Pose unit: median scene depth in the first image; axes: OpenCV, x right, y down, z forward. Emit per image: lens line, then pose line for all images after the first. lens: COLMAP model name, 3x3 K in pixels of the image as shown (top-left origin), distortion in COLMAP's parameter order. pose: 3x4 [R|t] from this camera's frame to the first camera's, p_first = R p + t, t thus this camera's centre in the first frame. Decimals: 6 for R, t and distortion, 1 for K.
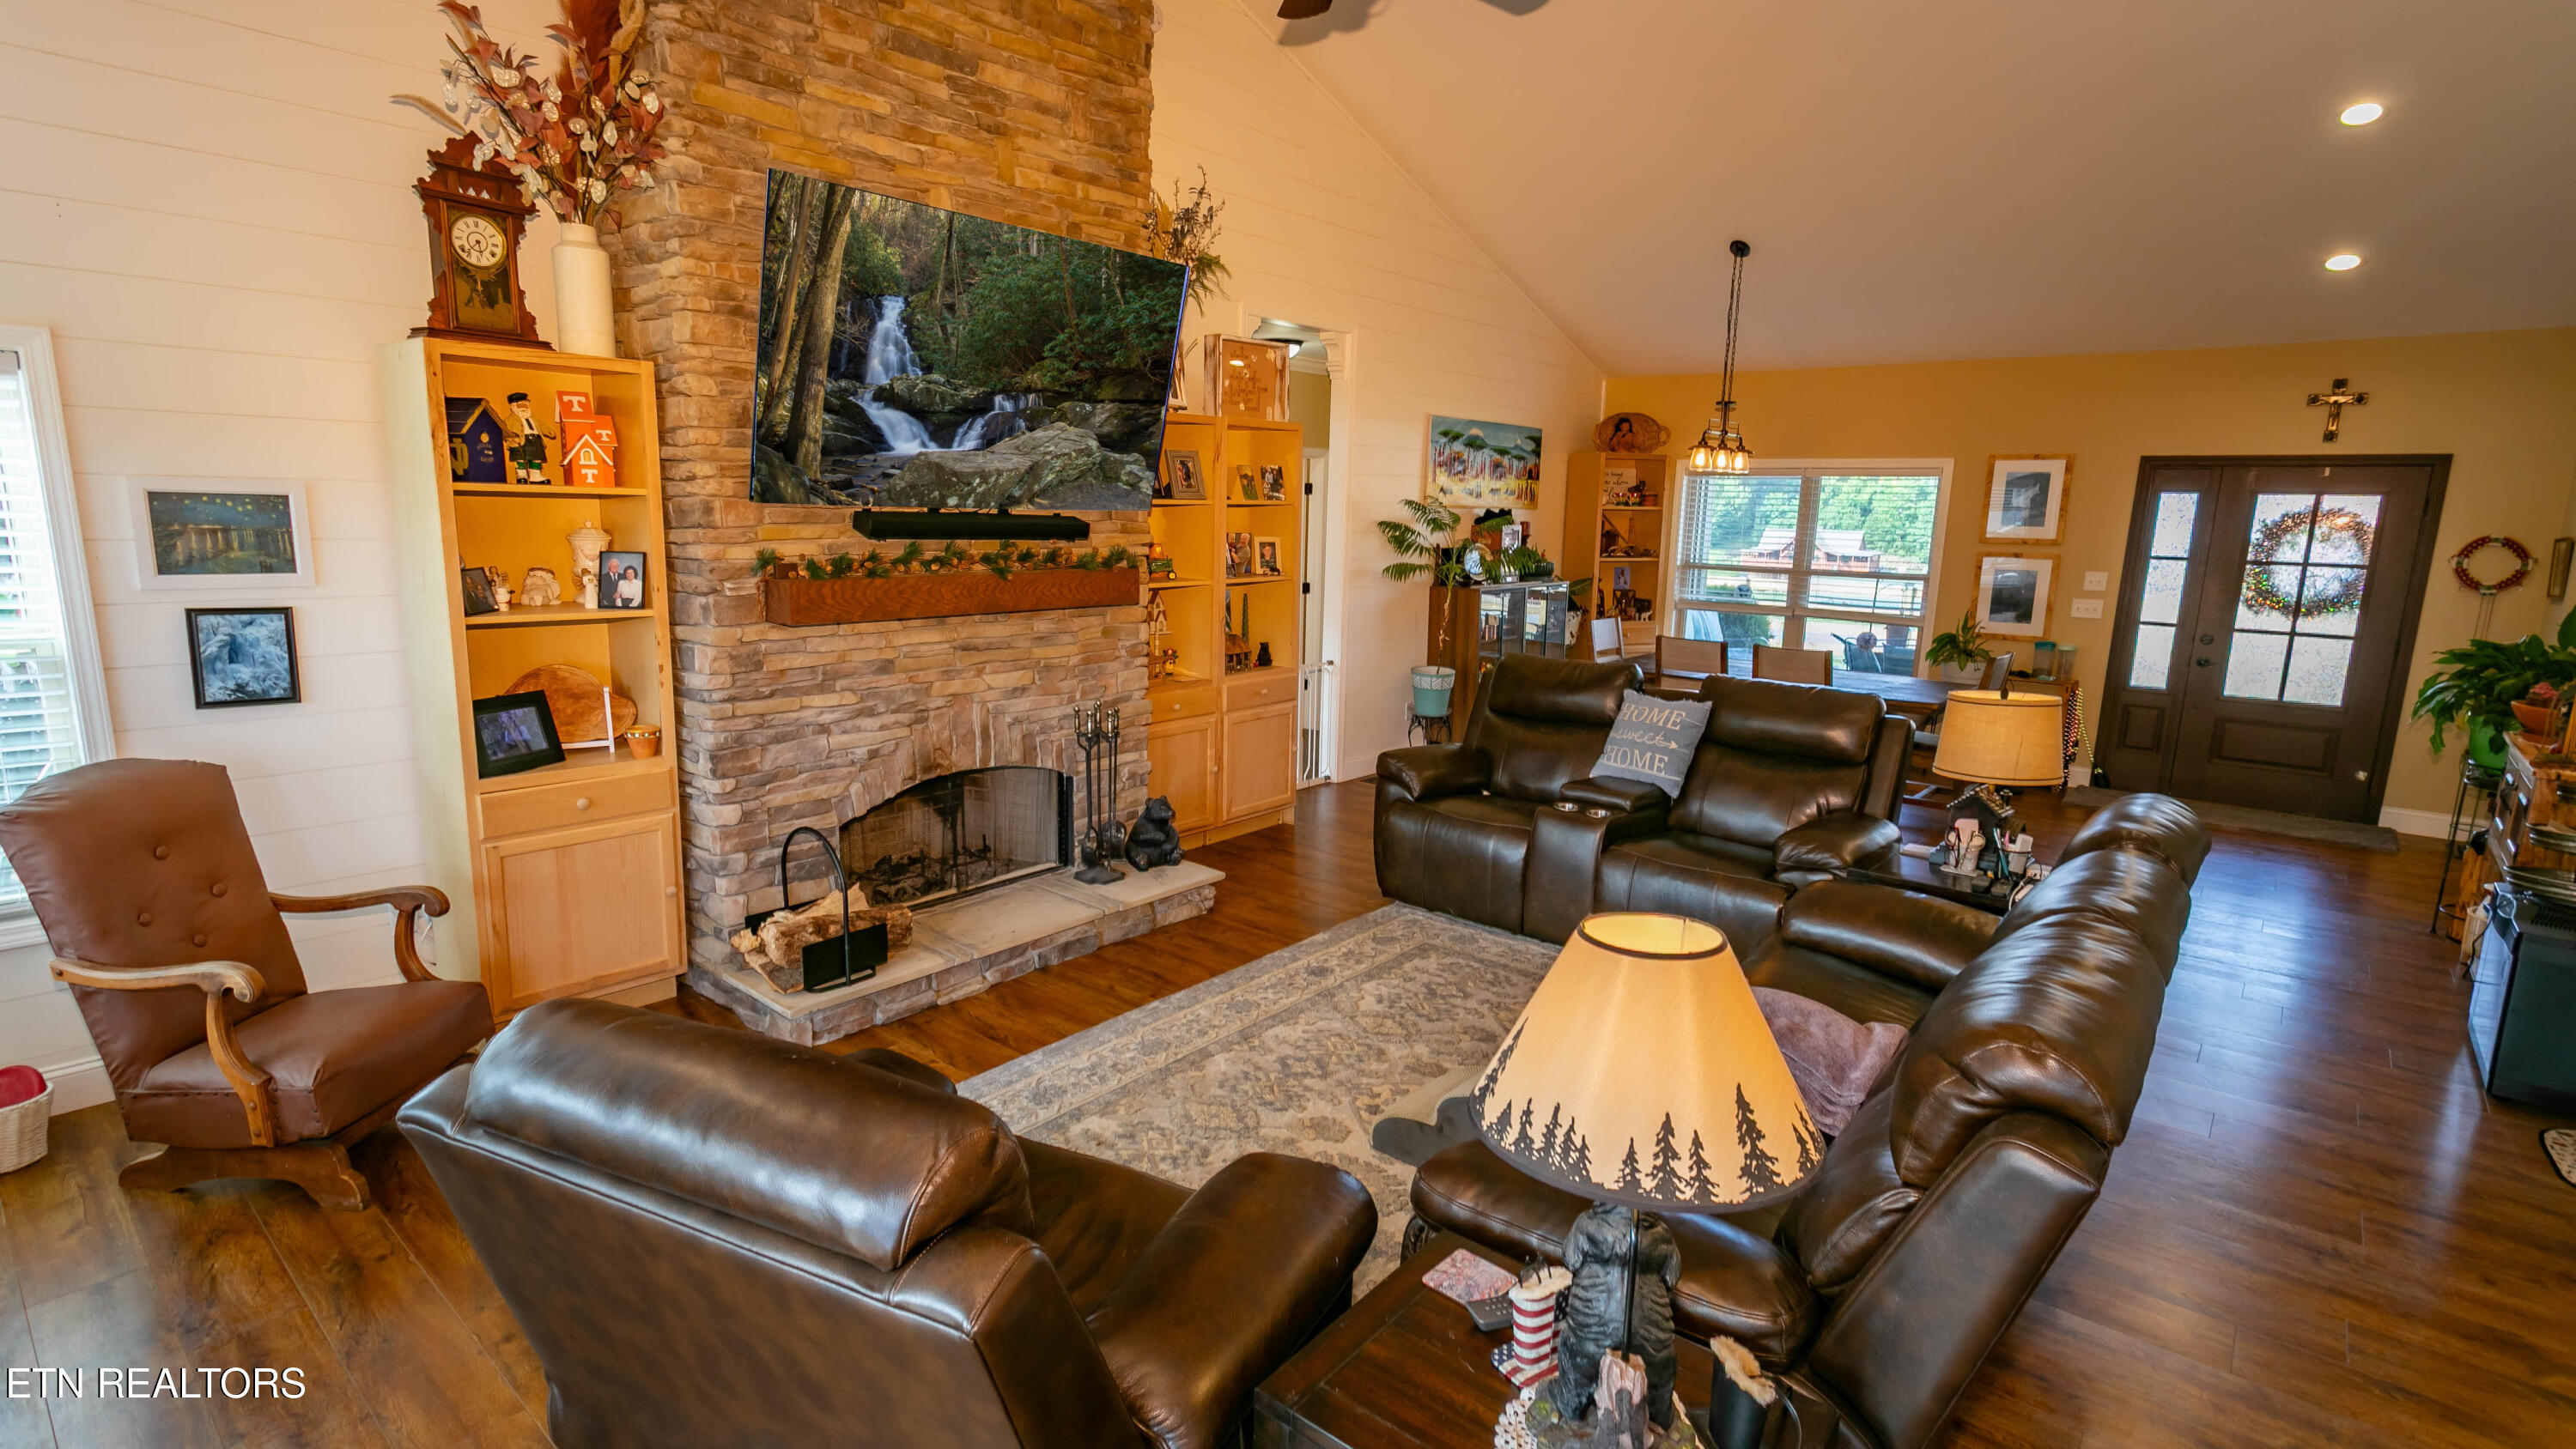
lens RADIAL K [[1214.4, 0, 1280.8], [0, 1214.4, 724.5], [0, 0, 1]] dist [-0.001773, 0.007198]
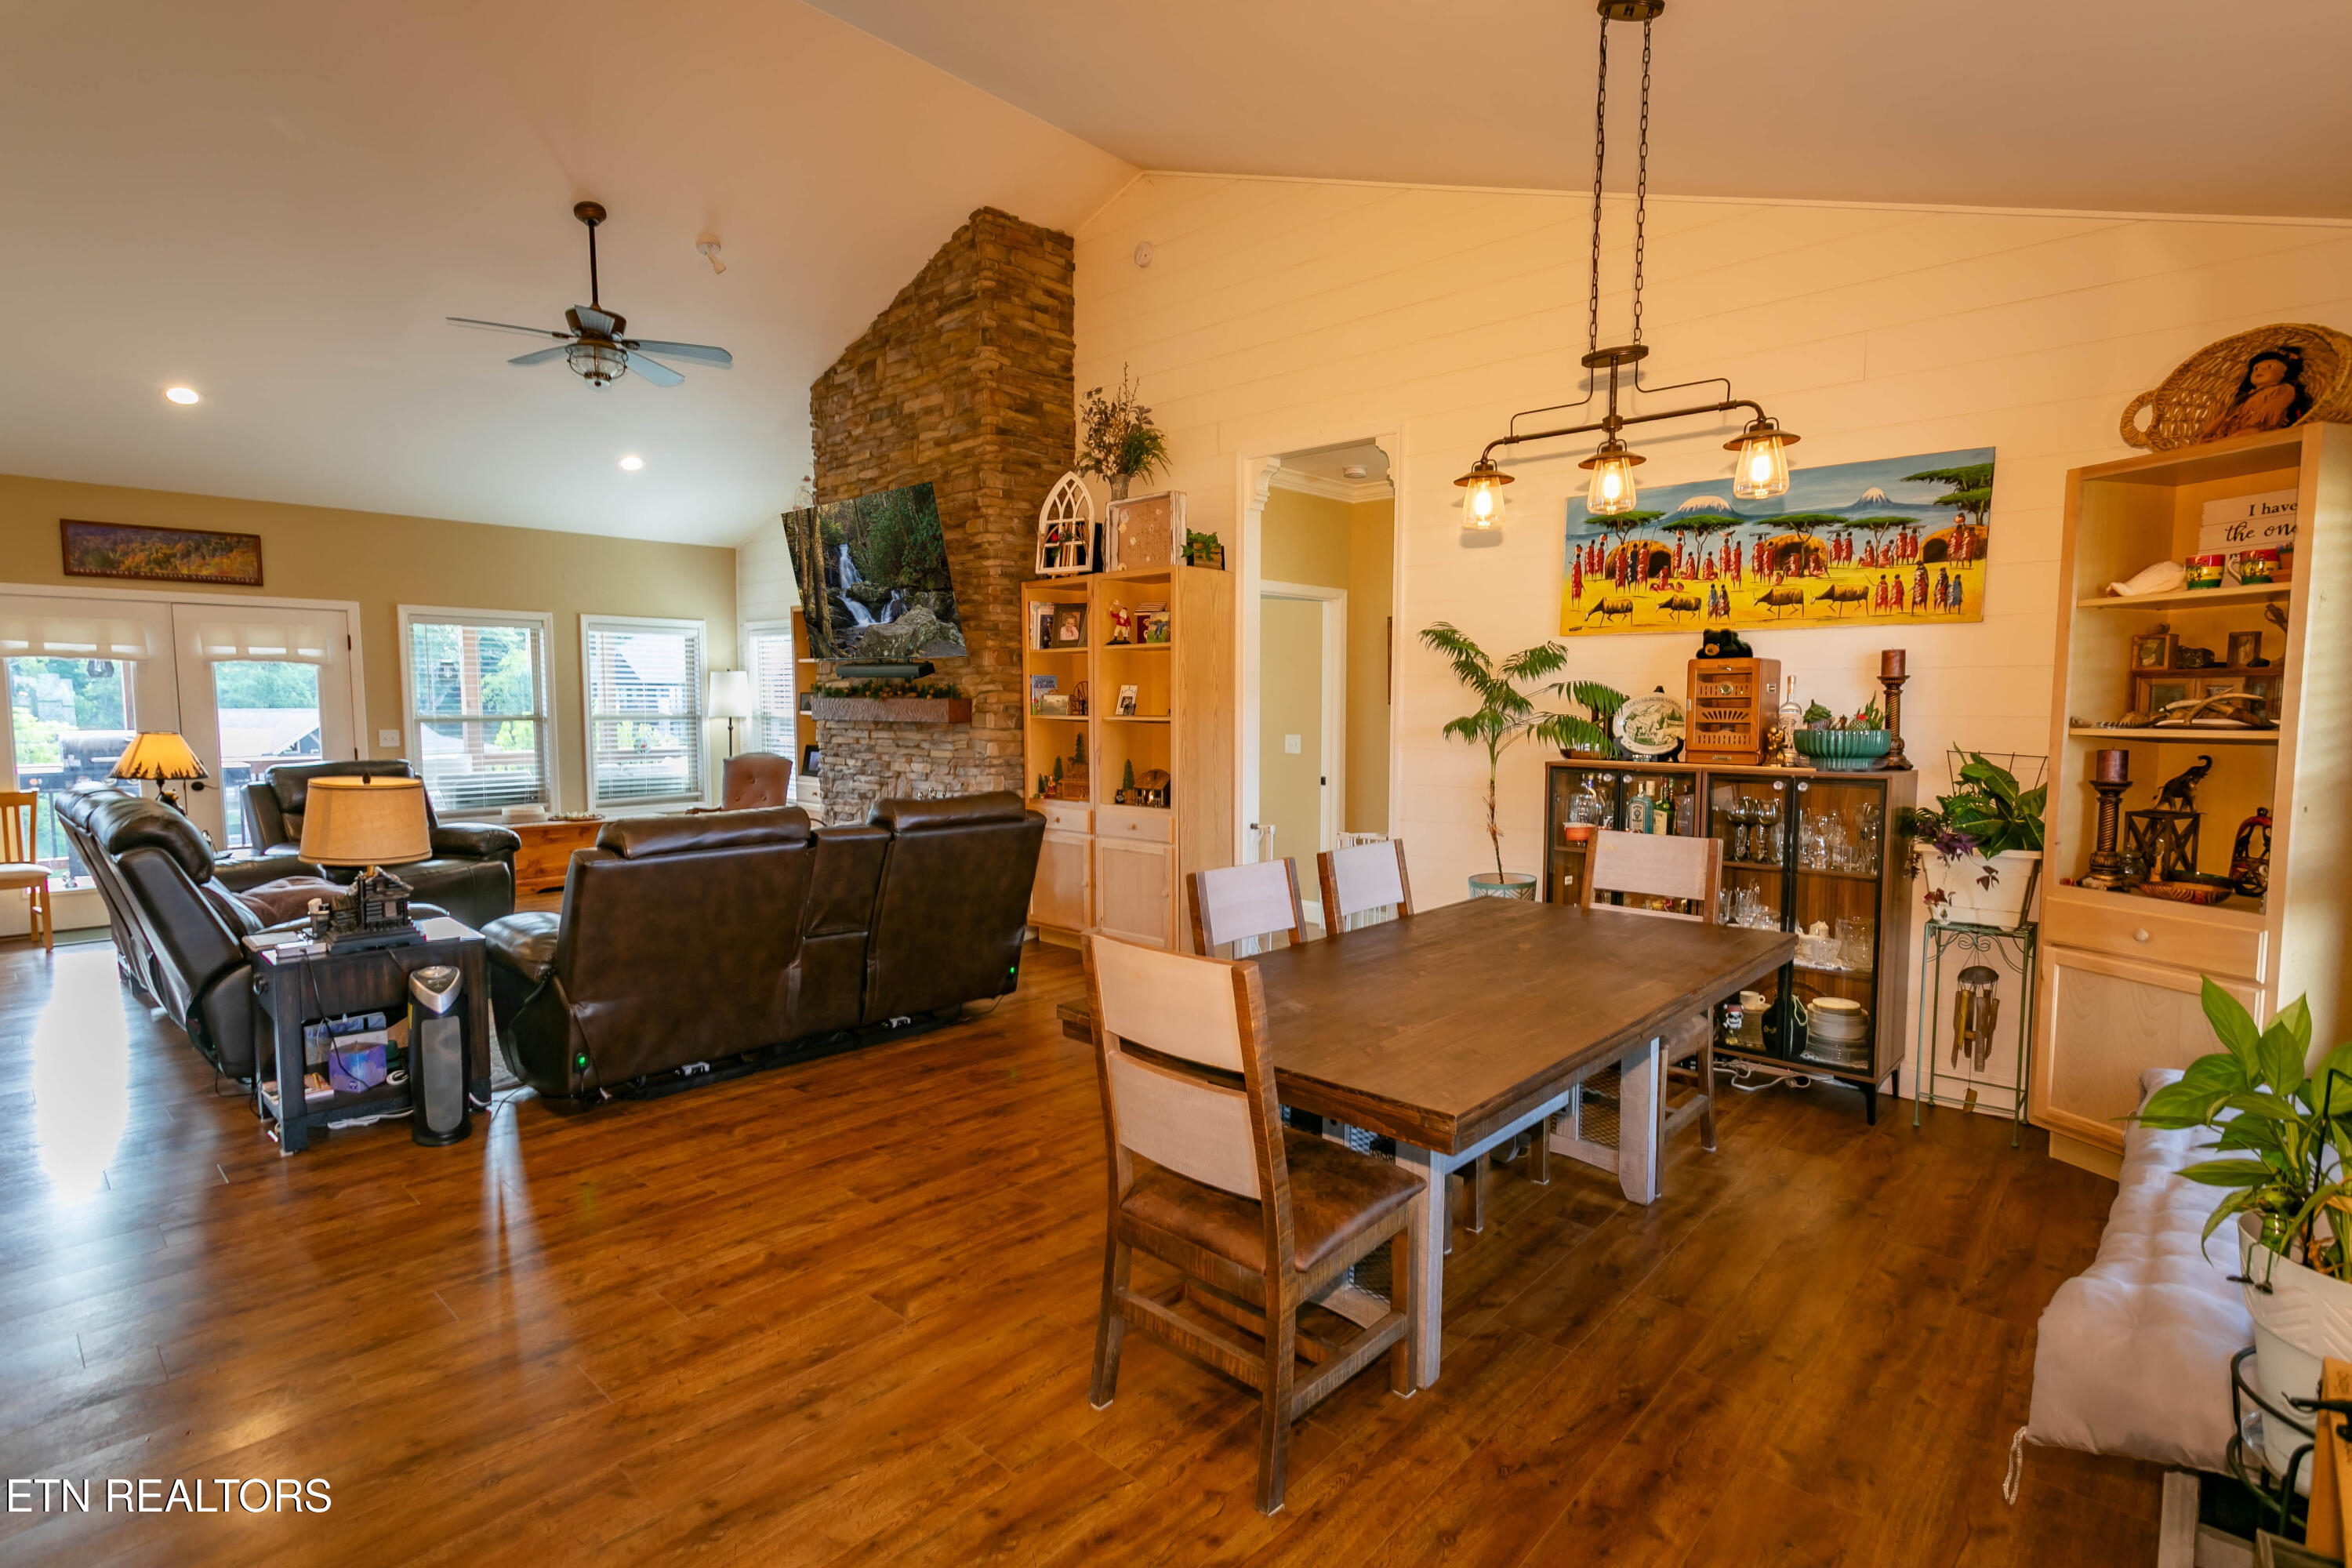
lens RADIAL K [[1130.3, 0, 1171.6], [0, 1130.3, 784.5], [0, 0, 1]] dist [0.001776, 0.001522]
pose [[-0.037366, 0.056087, -0.997726, 1.247603], [-0.182060, 0.981332, 0.061983, -0.168124], [0.982577, 0.183962, -0.026458, 1.380142]]
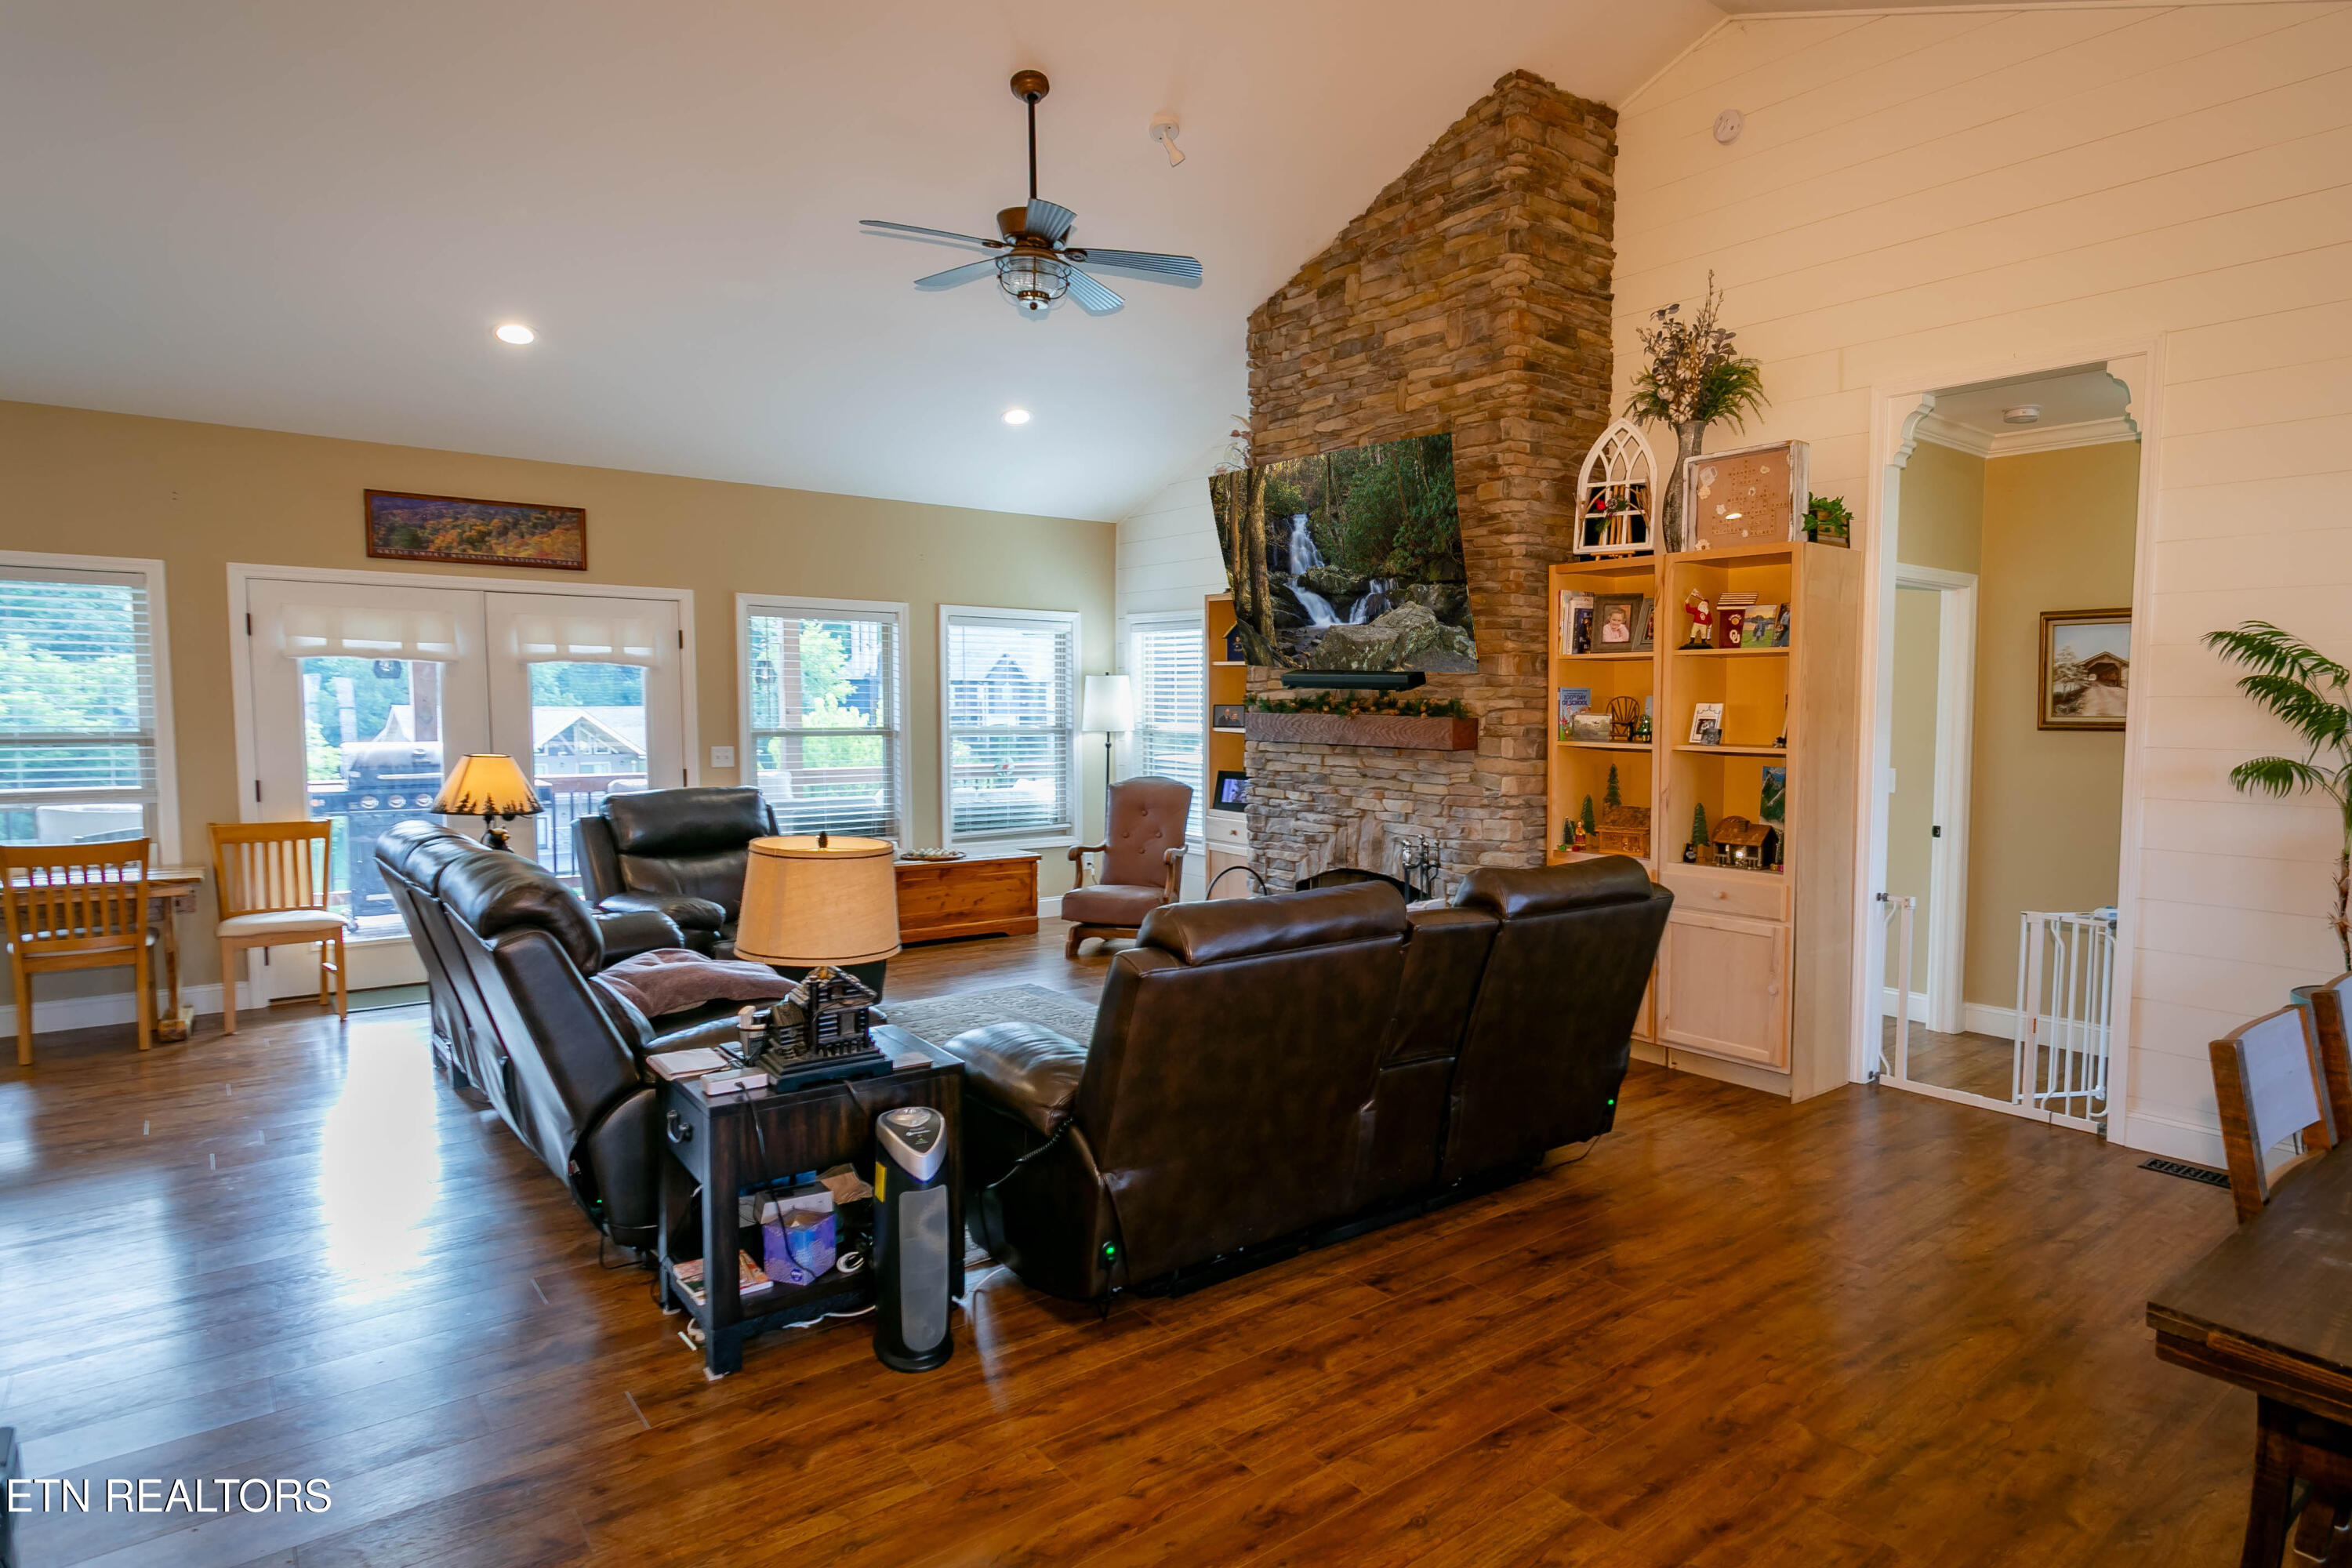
lens RADIAL K [[1312.5, 0, 1389.0], [0, 1312.5, 783.0], [0, 0, 1]] dist [0.000147, 0.000122]
pose [[-0.119036, 0.041550, -0.992020, 1.088865], [-0.190323, 0.979642, 0.063869, -0.143224], [0.974478, 0.196407, -0.108705, 1.143634]]
